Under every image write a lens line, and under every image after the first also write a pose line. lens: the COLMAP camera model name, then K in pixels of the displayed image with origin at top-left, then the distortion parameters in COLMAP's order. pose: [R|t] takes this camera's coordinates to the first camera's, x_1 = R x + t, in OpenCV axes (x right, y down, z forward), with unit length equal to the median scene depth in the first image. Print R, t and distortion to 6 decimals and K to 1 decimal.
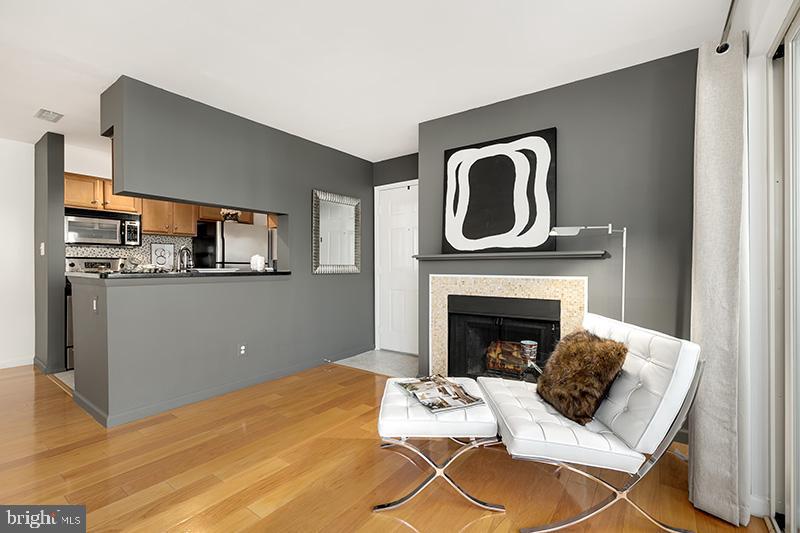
lens RADIAL K [[363.5, 0, 400.0], [0, 363.5, 266.5], [0, 0, 1]] dist [-0.001141, 0.000284]
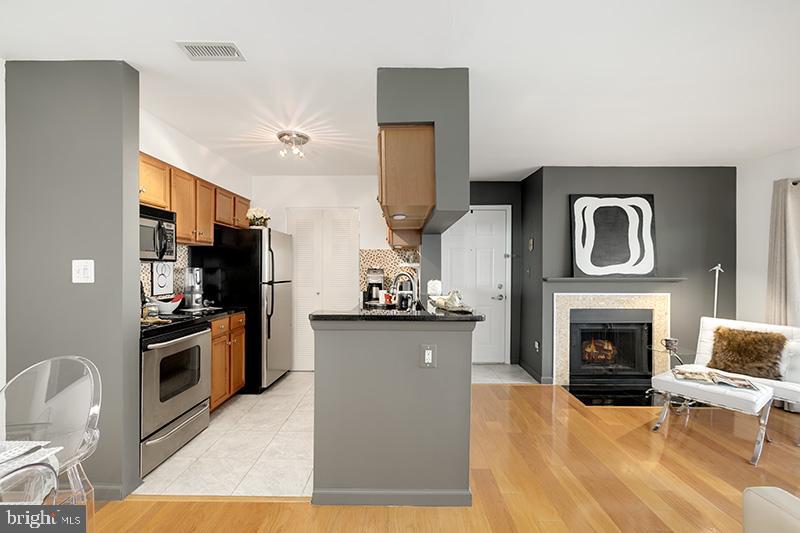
lens RADIAL K [[356.4, 0, 400.6], [0, 356.4, 271.2], [0, 0, 1]] dist [0.002683, 0.001202]
pose [[0.807115, -0.003699, 0.590383, -1.079249], [-0.002032, 0.999957, 0.009043, -0.063784], [-0.590391, -0.008499, 0.807073, 0.351191]]
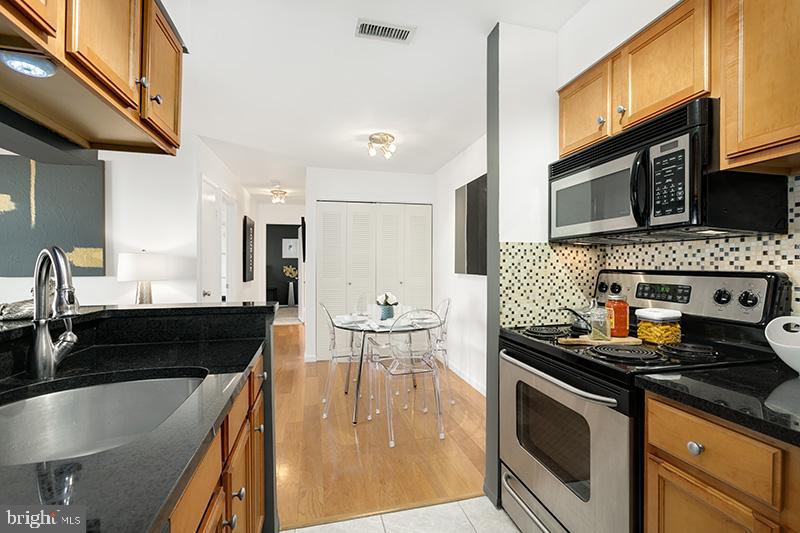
lens RADIAL K [[355.8, 0, 402.1], [0, 355.8, 261.8], [0, 0, 1]] dist [-0.035831, 0.013154]
pose [[-0.646074, -0.007835, -0.763234, -0.563974], [0.000591, 0.999942, -0.010766, -0.040628], [0.763274, -0.007407, -0.646032, 1.407624]]
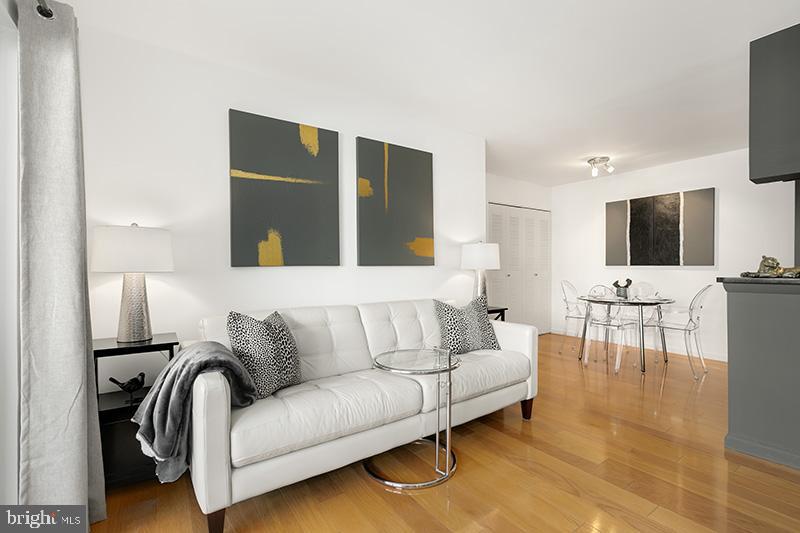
lens RADIAL K [[356.2, 0, 397.1], [0, 356.2, 267.2], [0, 0, 1]] dist [-0.001277, 0.000595]
pose [[-0.326561, 0.003016, -0.945171, 0.235032], [-0.001753, 0.999991, 0.003796, -0.009751], [0.945175, 0.002897, -0.326552, 0.396163]]
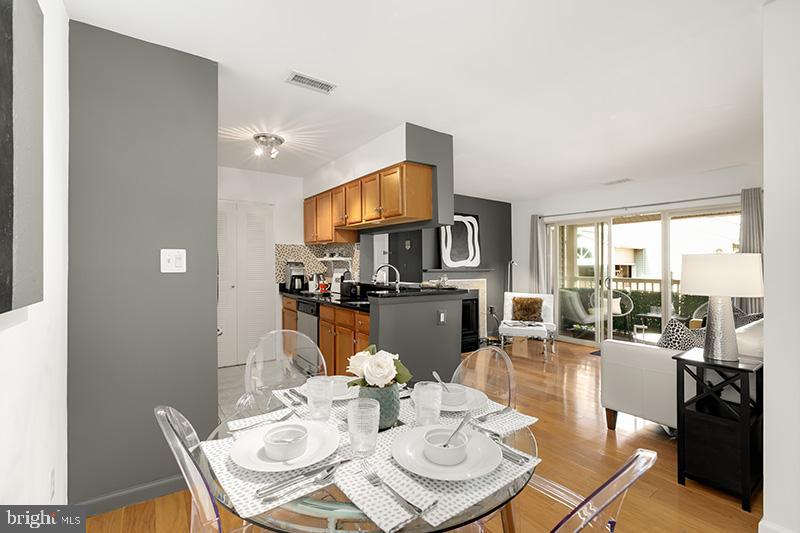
lens RADIAL K [[364.0, 0, 405.1], [0, 364.0, 261.6], [0, 0, 1]] dist [-0.001729, 0.000121]
pose [[0.308013, 0.010216, 0.951327, -1.627697], [-0.004767, 0.999946, -0.009195, -0.051798], [-0.951370, -0.001703, 0.308045, 0.605440]]
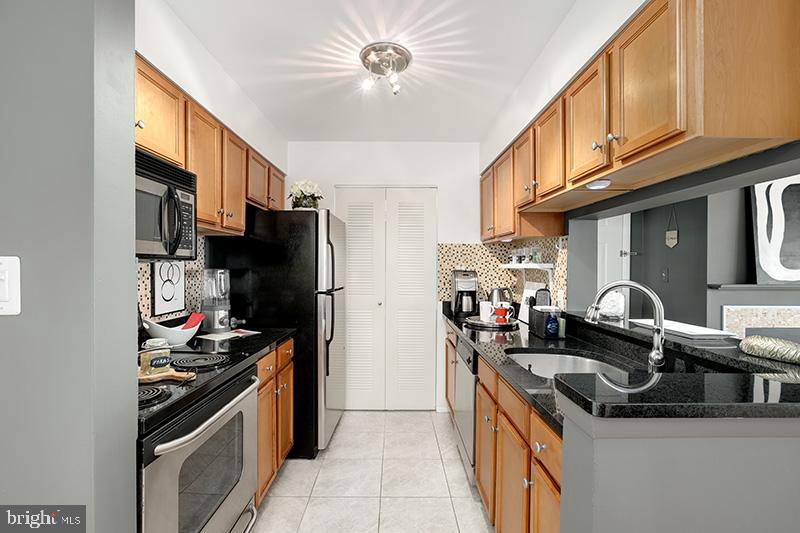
lens RADIAL K [[360.7, 0, 402.5], [0, 360.7, 272.2], [0, 0, 1]] dist [-0.003989, 0.000482]
pose [[0.795055, -0.006079, 0.606507, -1.084052], [-0.005476, 0.999837, 0.017200, -0.071833], [-0.606512, -0.016996, 0.794892, 0.813712]]
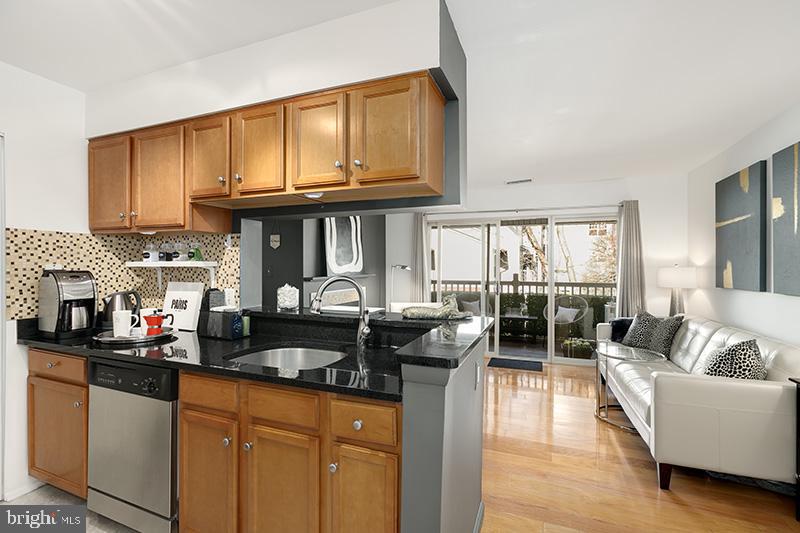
lens RADIAL K [[355.1, 0, 395.5], [0, 355.1, 262.9], [0, 0, 1]] dist [-0.001704, 0.000608]
pose [[-0.241112, 0.006613, 0.970475, -1.149658], [-0.002790, 0.999968, -0.007507, -0.071563], [-0.970493, -0.004518, -0.241086, 1.051371]]
